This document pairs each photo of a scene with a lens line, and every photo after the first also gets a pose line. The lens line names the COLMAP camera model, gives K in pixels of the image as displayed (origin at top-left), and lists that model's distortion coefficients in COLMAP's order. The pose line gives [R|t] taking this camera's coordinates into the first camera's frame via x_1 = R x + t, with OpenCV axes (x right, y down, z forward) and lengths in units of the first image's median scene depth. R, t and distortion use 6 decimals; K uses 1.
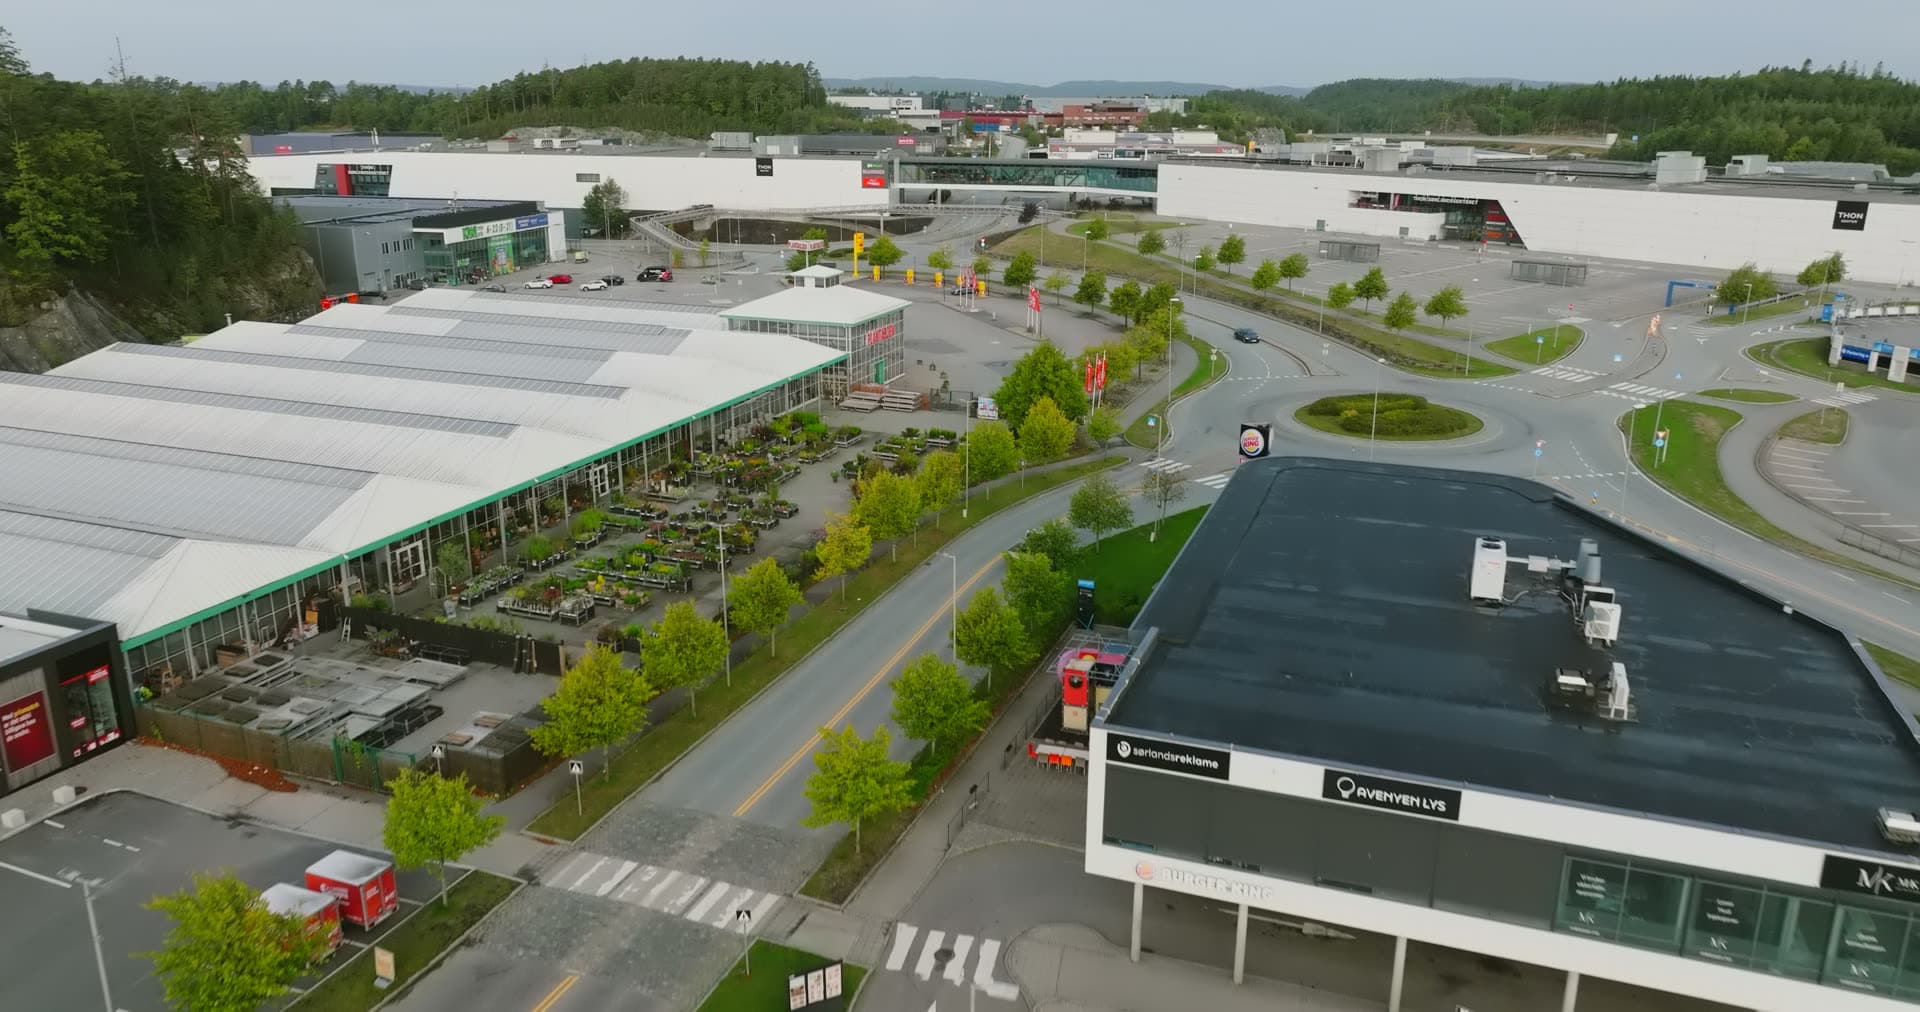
lens RADIAL K [[1348.2, 0, 962.5], [0, 1348.2, 500.7], [0, 0, 1]] dist [0.003073, 0.013038]
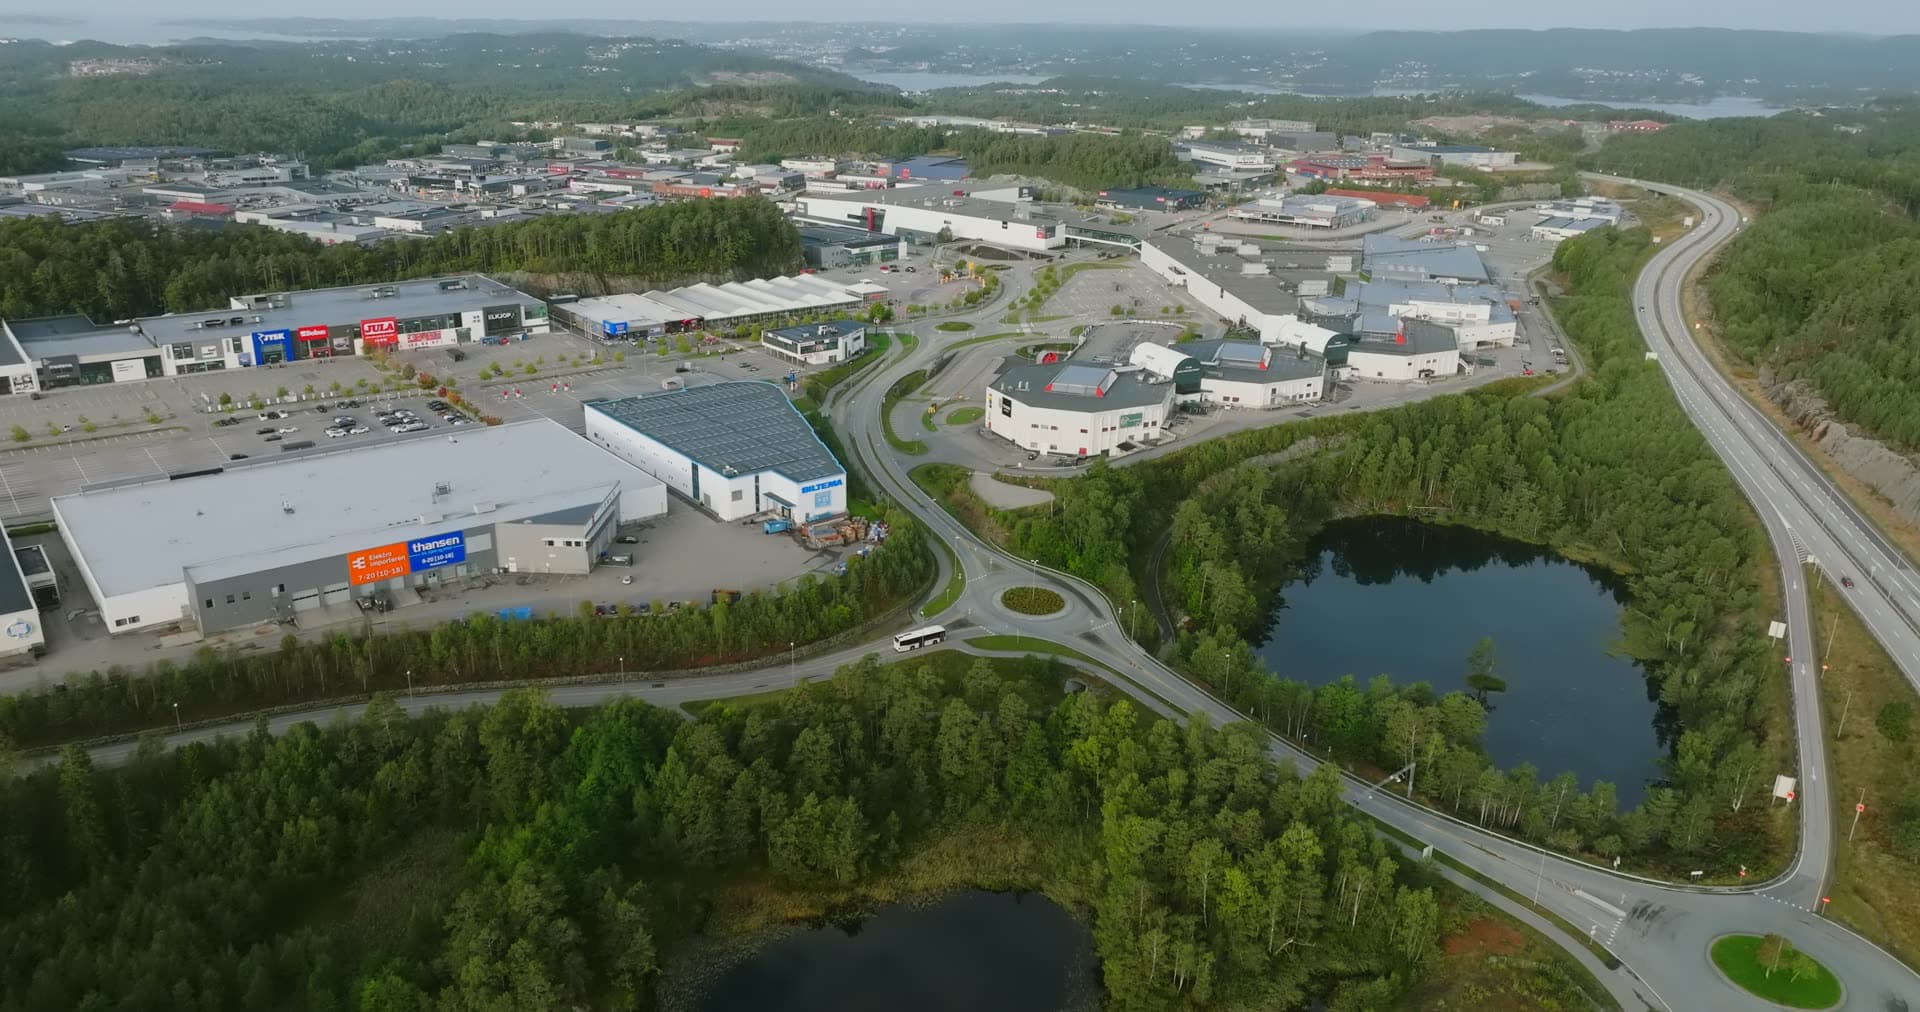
lens RADIAL K [[1348.2, 0, 957.0], [0, 1348.2, 507.4], [0, 0, 1]] dist [0.003073, 0.013038]
pose [[0.856858, 0.184978, -0.481225, 1.435825], [-0.161706, 0.982742, 0.089826, 0.068124], [0.489536, 0.000848, 0.871983, -1.605982]]
